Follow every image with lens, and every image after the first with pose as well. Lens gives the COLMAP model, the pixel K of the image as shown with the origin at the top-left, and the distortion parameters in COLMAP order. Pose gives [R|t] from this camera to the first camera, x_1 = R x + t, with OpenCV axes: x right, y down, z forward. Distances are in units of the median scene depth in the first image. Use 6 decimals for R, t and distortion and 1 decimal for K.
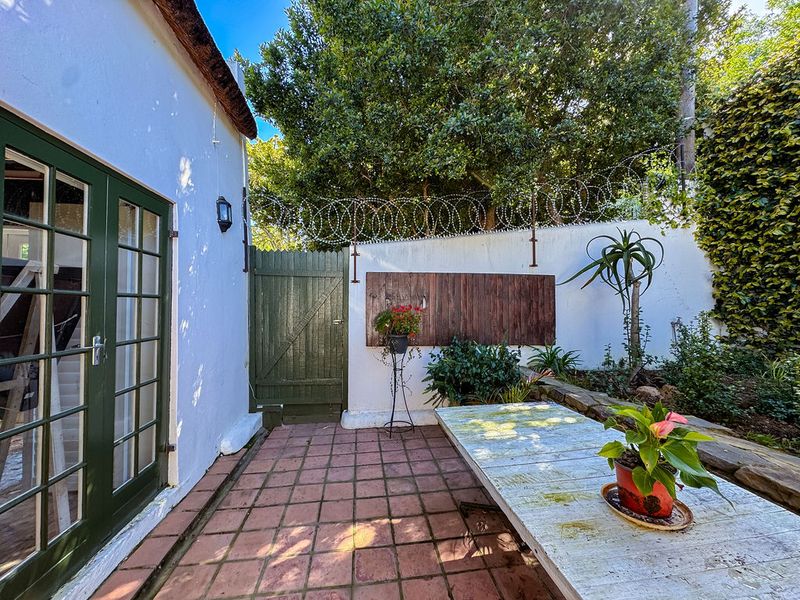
lens RADIAL K [[315.7, 0, 401.2], [0, 315.7, 302.2], [0, 0, 1]] dist [-0.002846, 0.000034]
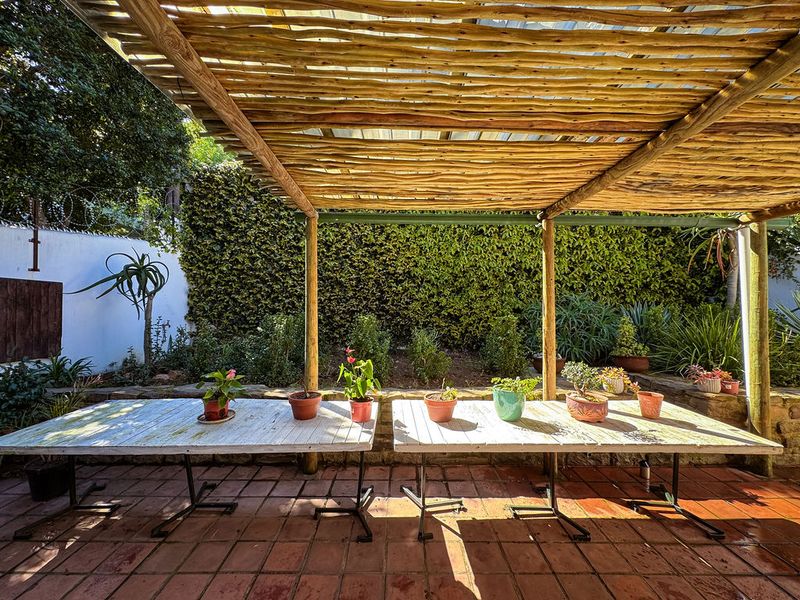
lens RADIAL K [[315.7, 0, 399.9], [0, 315.7, 300.0], [0, 0, 1]] dist [-0.002846, 0.000034]
pose [[0.121385, 0.019928, 0.992405, -0.335405], [-0.024483, 0.999554, -0.017077, -0.041504], [-0.992303, -0.022225, 0.121819, -0.135090]]
